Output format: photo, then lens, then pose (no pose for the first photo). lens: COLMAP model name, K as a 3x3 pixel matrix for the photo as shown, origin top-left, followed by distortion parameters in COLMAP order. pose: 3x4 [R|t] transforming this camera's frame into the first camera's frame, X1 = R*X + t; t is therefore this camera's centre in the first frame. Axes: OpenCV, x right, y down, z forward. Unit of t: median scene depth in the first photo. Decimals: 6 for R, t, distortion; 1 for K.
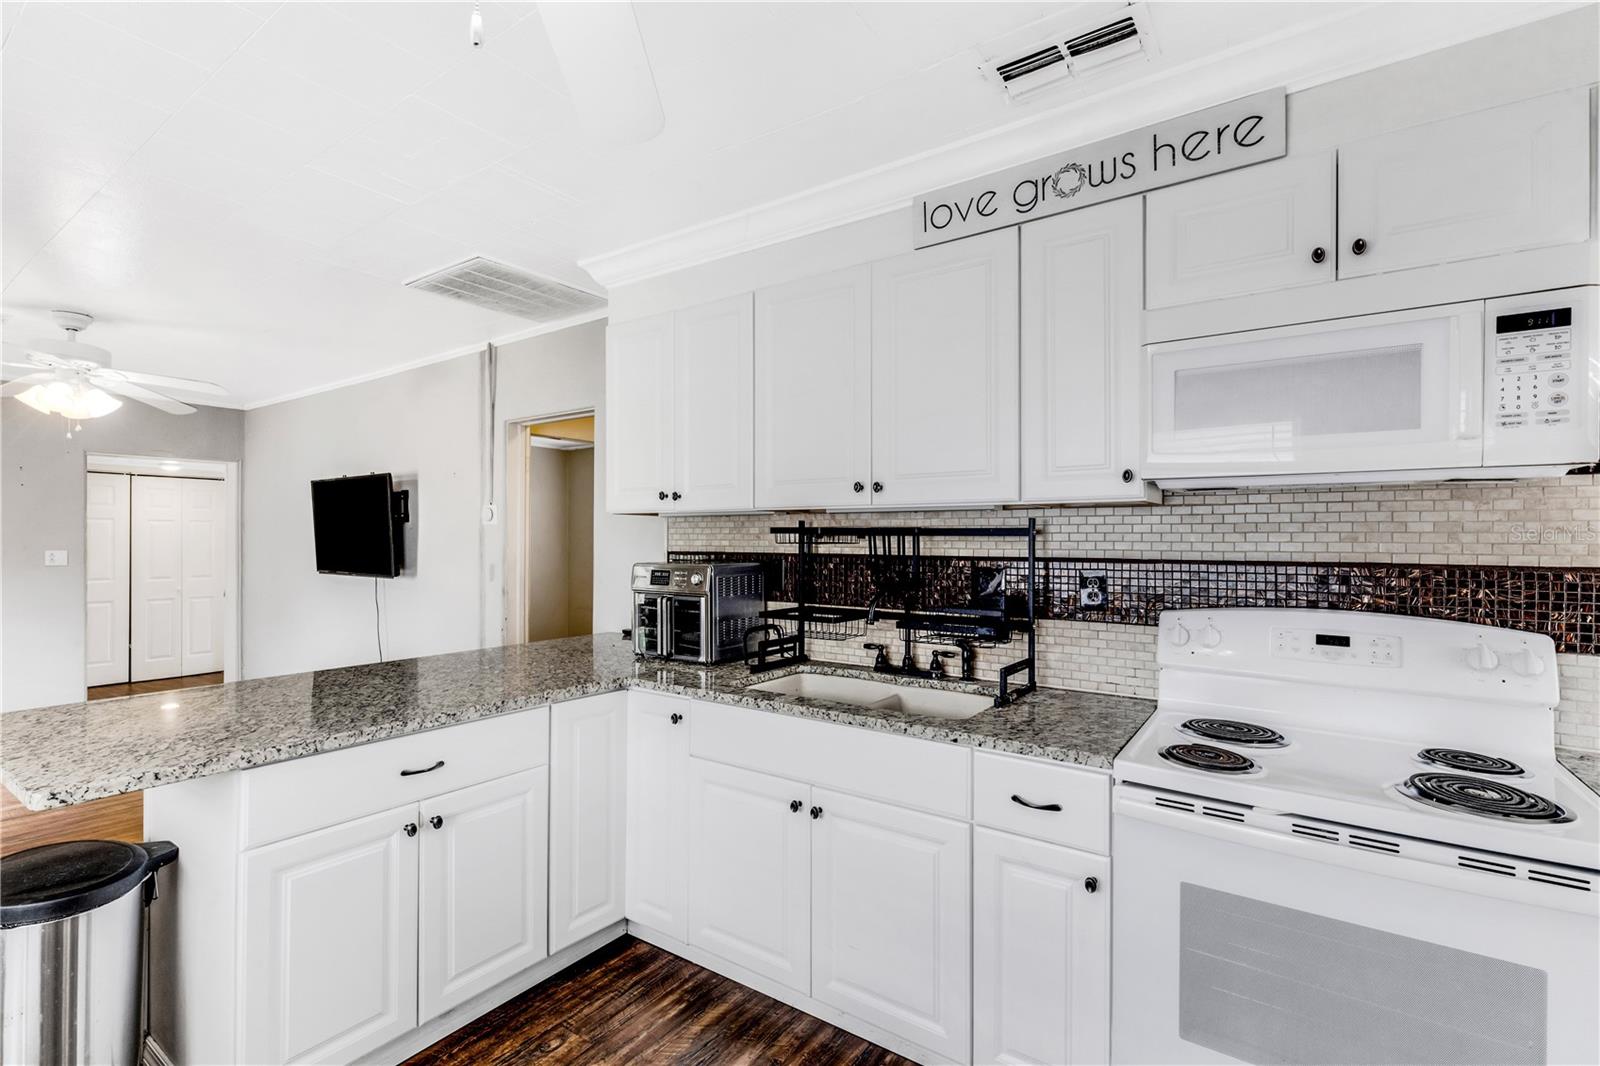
lens RADIAL K [[727.5, 0, 808.6], [0, 727.5, 535.5], [0, 0, 1]] dist [-0.001819, -0.000085]
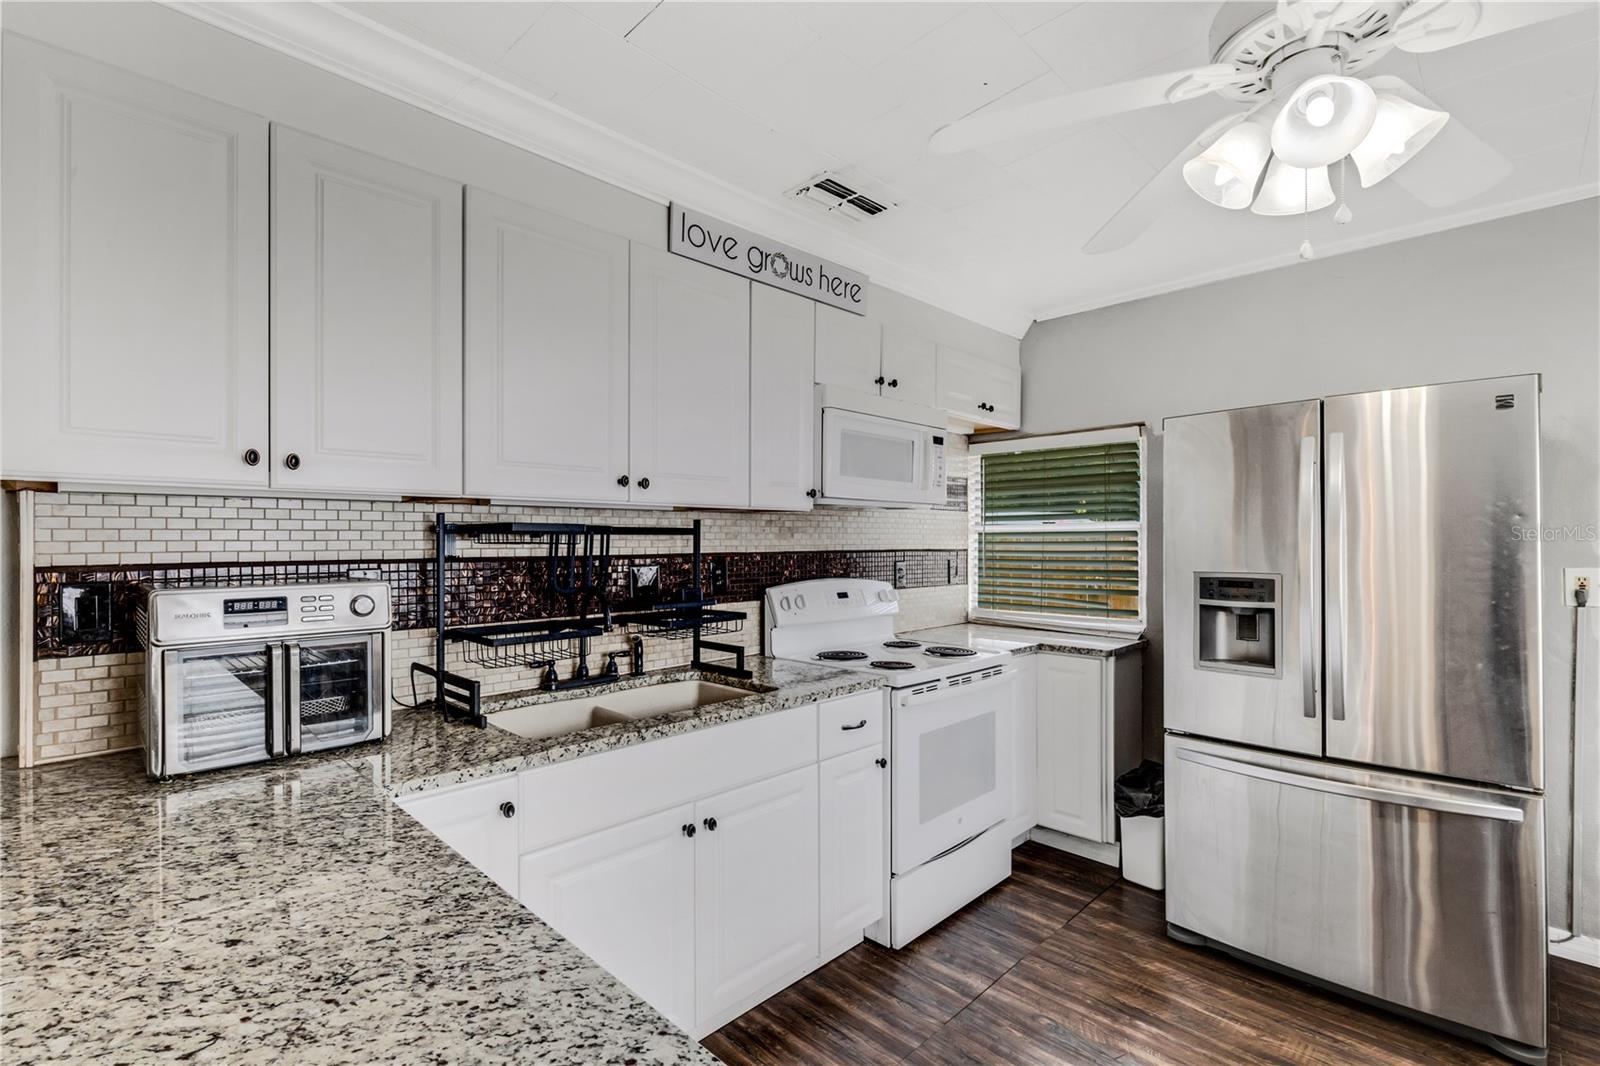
lens RADIAL K [[727.5, 0, 808.6], [0, 727.5, 535.5], [0, 0, 1]] dist [-0.001819, -0.000085]
pose [[0.163968, 0.001302, 0.986465, -0.737697], [-0.002723, 0.999996, -0.000868, 0.001677], [-0.986462, -0.002544, 0.163970, 0.579065]]
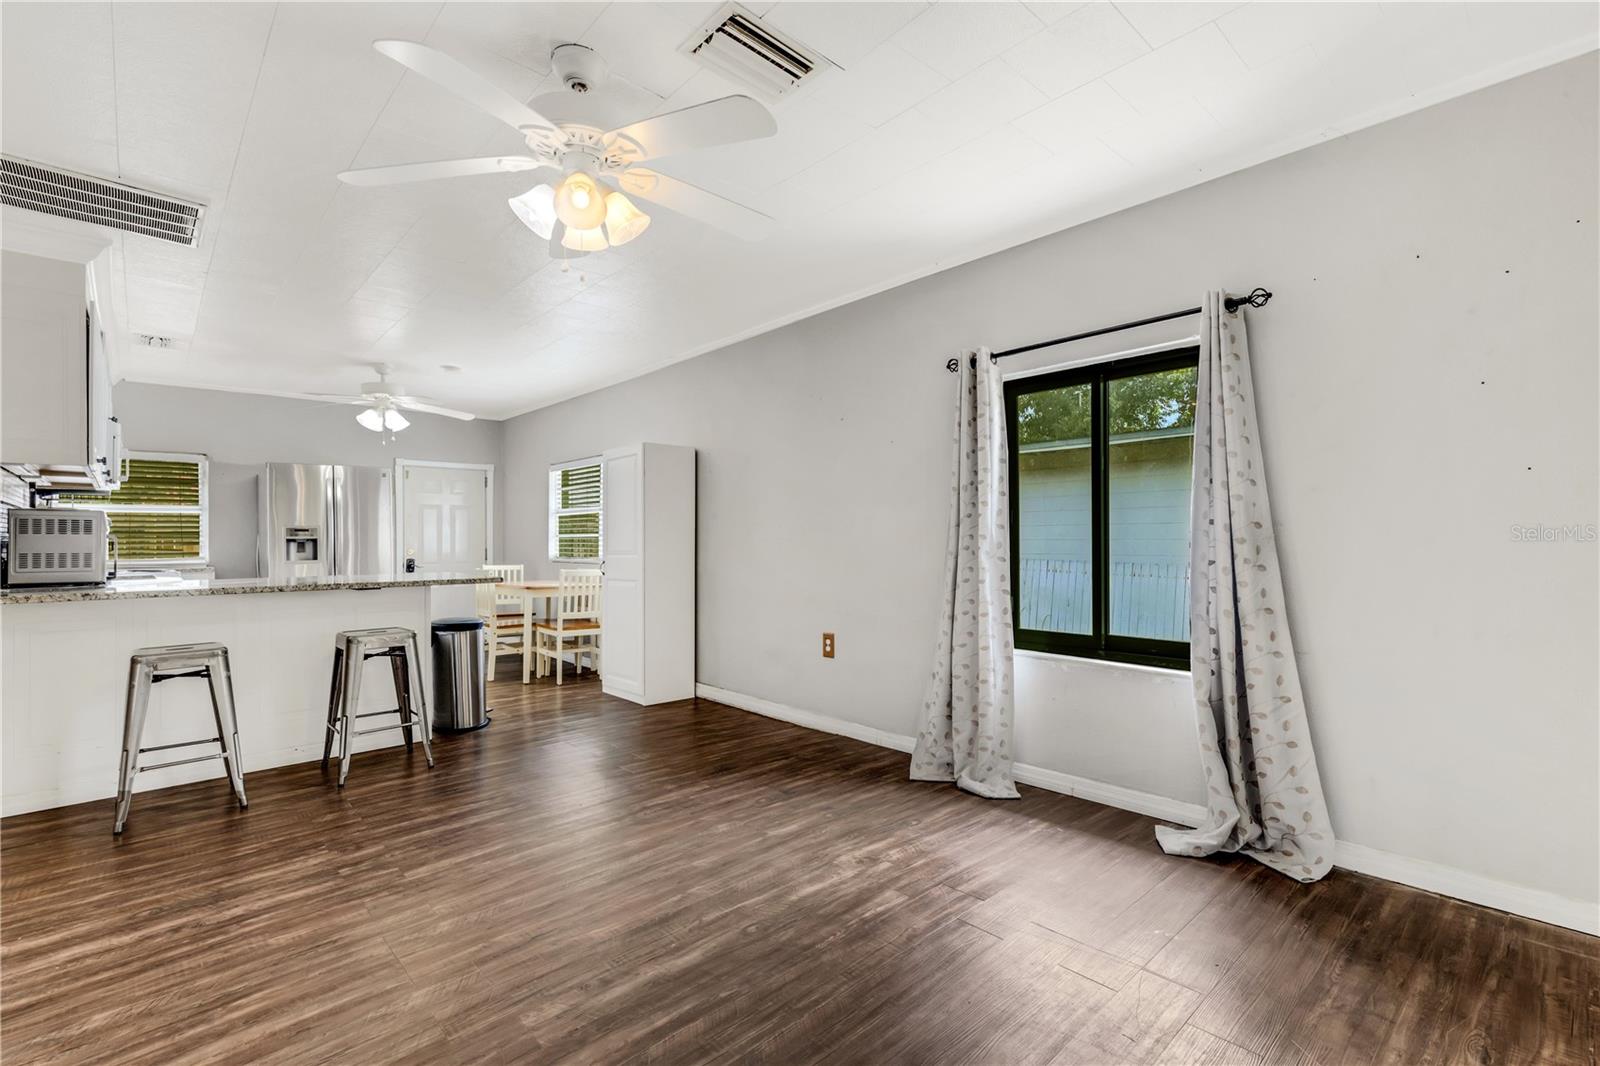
lens RADIAL K [[727.5, 0, 808.6], [0, 727.5, 535.5], [0, 0, 1]] dist [-0.001819, -0.000085]
pose [[-0.976344, 0.004202, 0.216180, -1.997564], [0.001785, 0.999934, -0.011375, 0.115824], [-0.216213, -0.010720, -0.976287, 2.302006]]
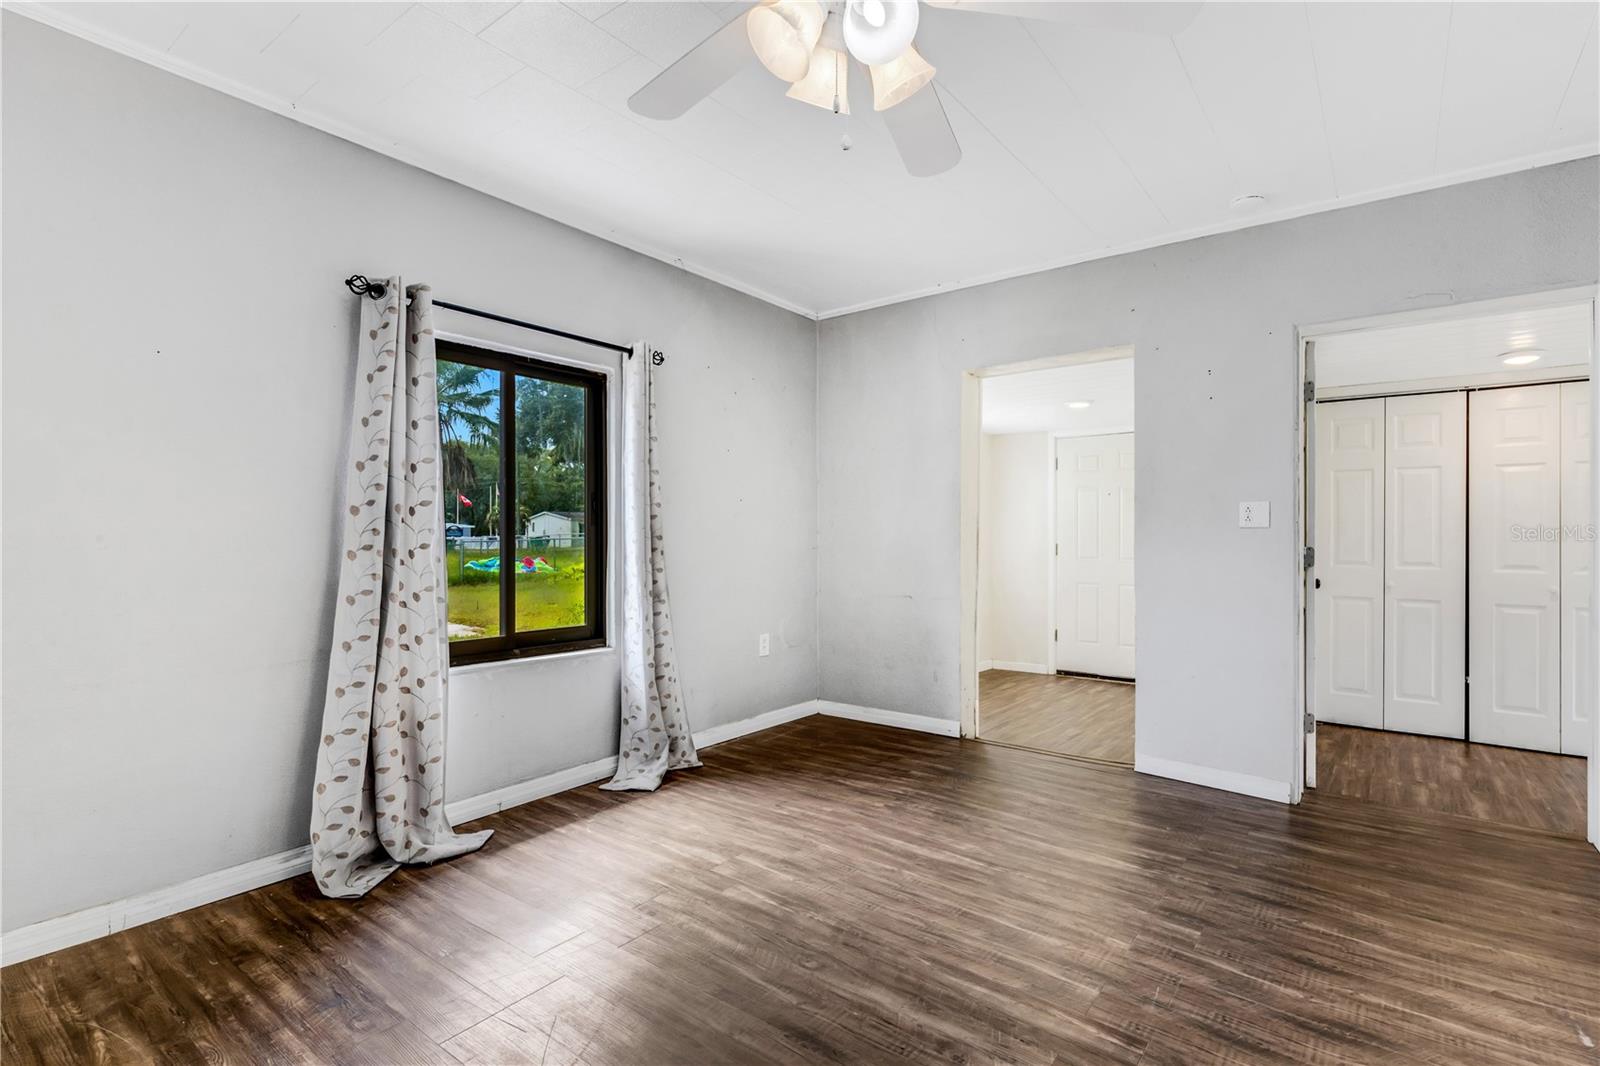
lens RADIAL K [[741.9, 0, 846.1], [0, 741.9, 533.4], [0, 0, 1]] dist [0.008288, 0.000074]
pose [[-0.024358, -0.006875, -0.999680, -0.936126], [0.000187, 0.999976, -0.006882, 0.113206], [0.999703, -0.000355, -0.024356, 1.525153]]
